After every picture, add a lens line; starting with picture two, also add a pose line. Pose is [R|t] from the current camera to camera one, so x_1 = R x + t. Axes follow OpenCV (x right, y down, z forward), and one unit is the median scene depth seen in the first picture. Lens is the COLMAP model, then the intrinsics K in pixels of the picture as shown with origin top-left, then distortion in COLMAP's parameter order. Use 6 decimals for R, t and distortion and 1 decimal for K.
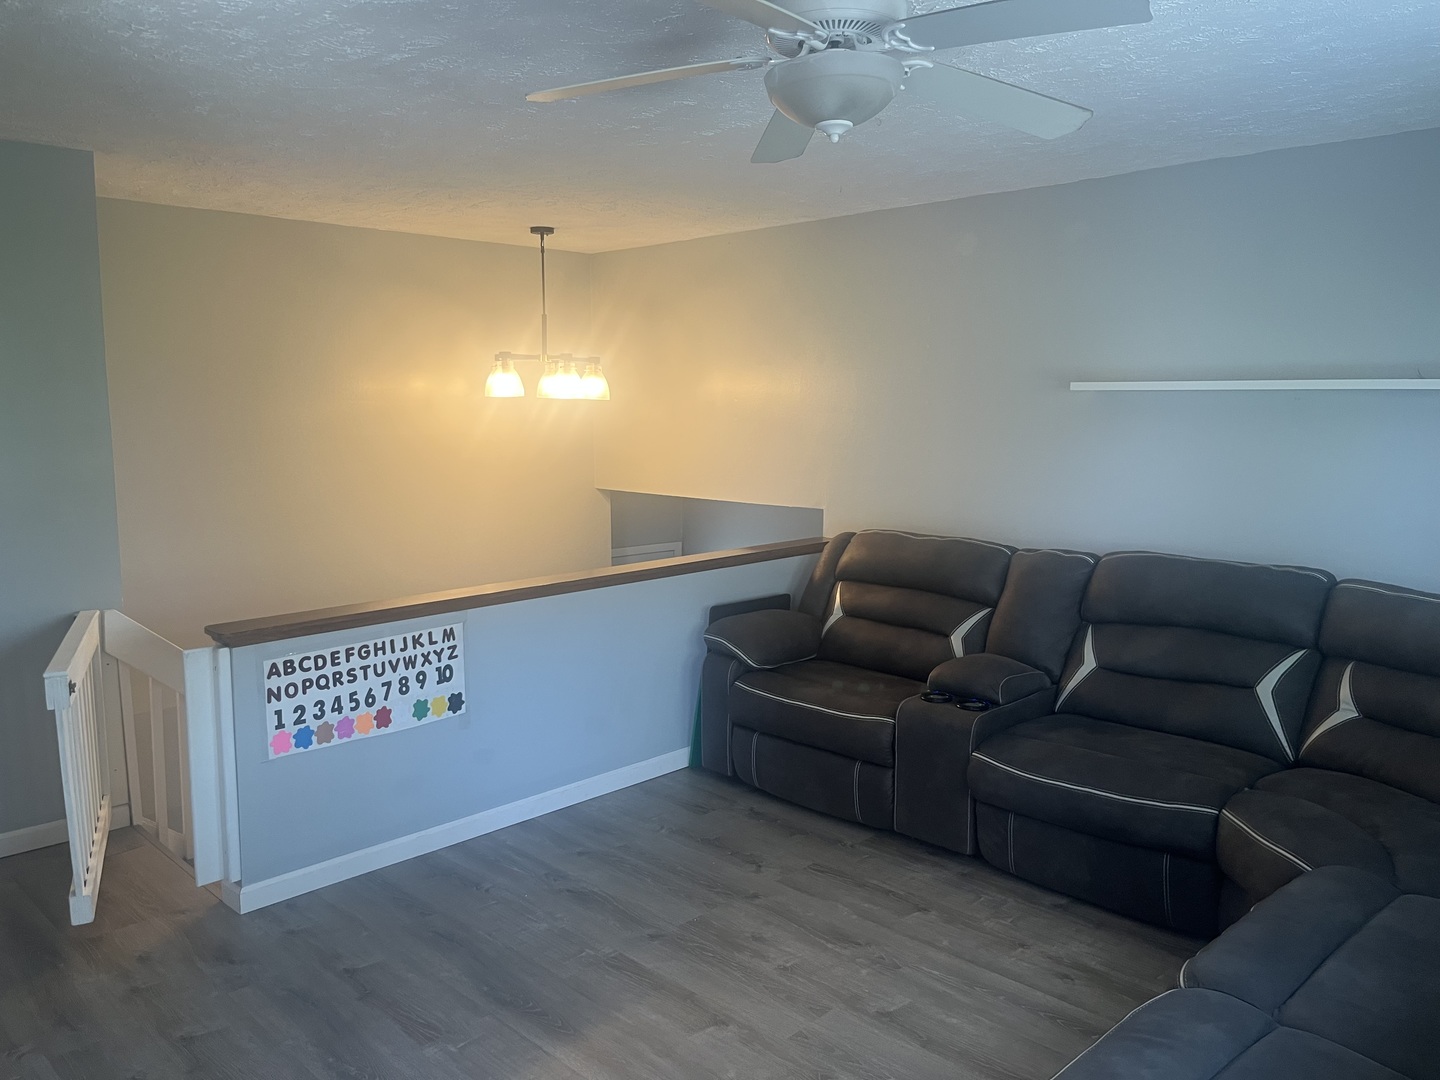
lens RADIAL K [[1101.5, 0, 720.8], [0, 1101.5, 538.8], [0, 0, 1]] dist [0.067851, -0.091671]
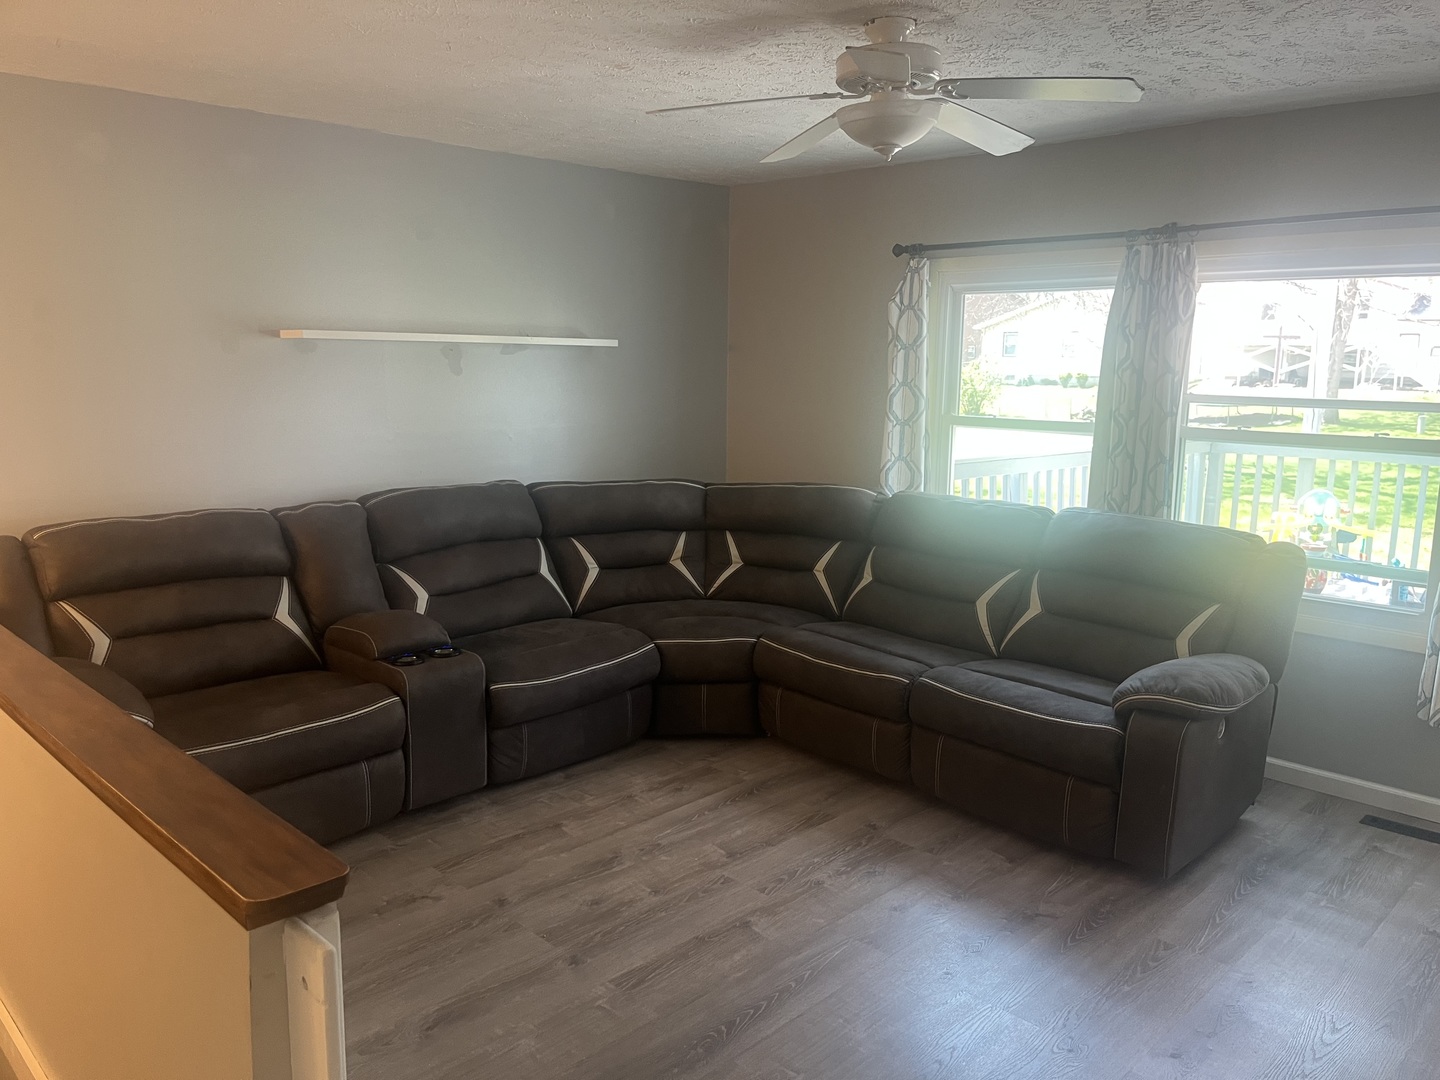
lens RADIAL K [[1101.5, 0, 720.5], [0, 1101.5, 543.9], [0, 0, 1]] dist [0.067851, -0.091671]
pose [[-0.002705, -0.170789, 0.985304, -0.862474], [0.112424, 0.979009, 0.170007, -0.104691], [-0.993657, 0.111232, 0.016552, 0.815958]]
